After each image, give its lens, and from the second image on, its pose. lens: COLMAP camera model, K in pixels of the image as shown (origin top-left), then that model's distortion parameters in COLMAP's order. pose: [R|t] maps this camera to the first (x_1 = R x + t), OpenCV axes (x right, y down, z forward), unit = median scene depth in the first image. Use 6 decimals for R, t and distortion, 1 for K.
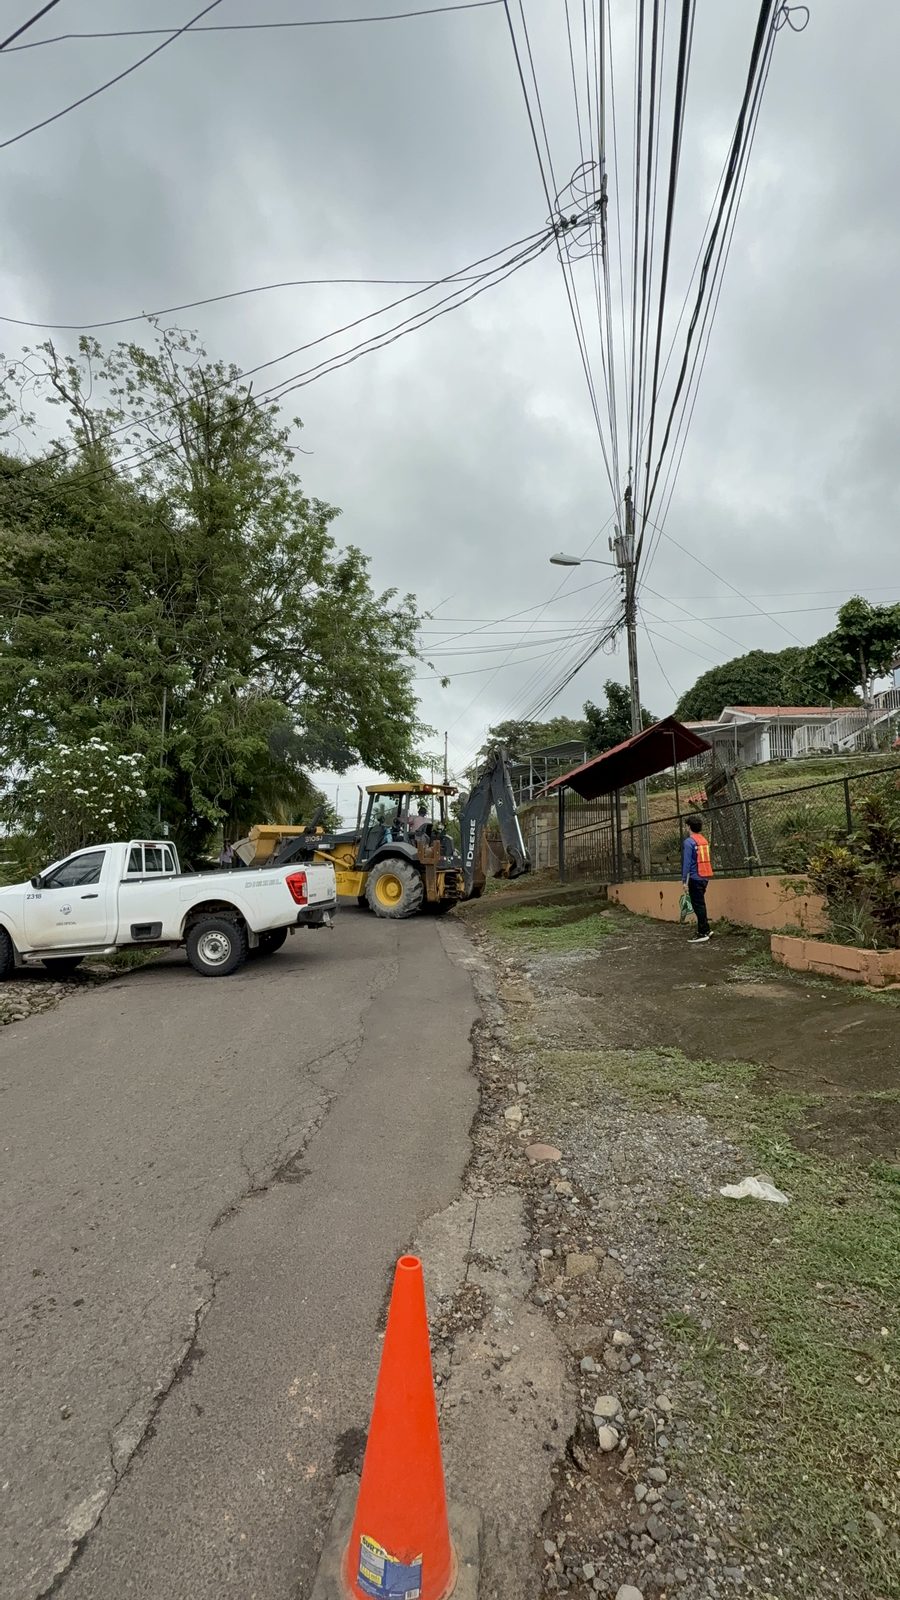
lens RADIAL K [[741.7, 0, 450.0], [0, 741.7, 800.0], [0, 0, 1]] dist [0.000112, 0.000125]
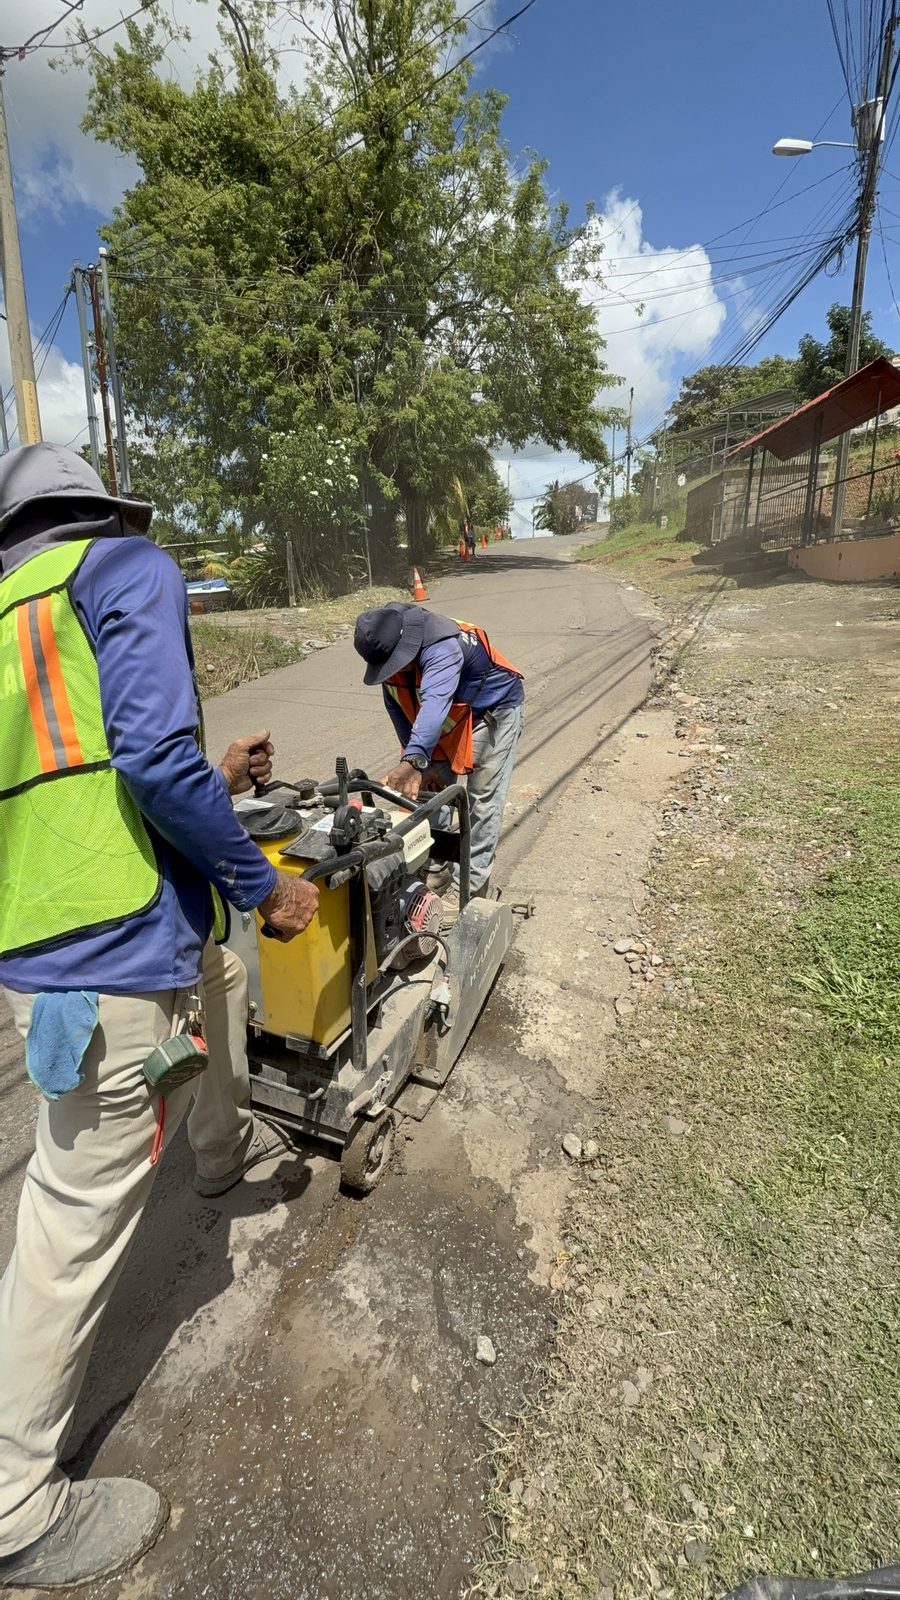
lens RADIAL K [[741.7, 0, 450.0], [0, 741.7, 800.0], [0, 0, 1]] dist [0.000112, 0.000125]
pose [[0.973758, 0.050513, -0.221908, 0.003380], [0.043462, 0.915840, 0.399185, -0.000733], [0.223396, -0.398354, 0.889611, -0.105286]]
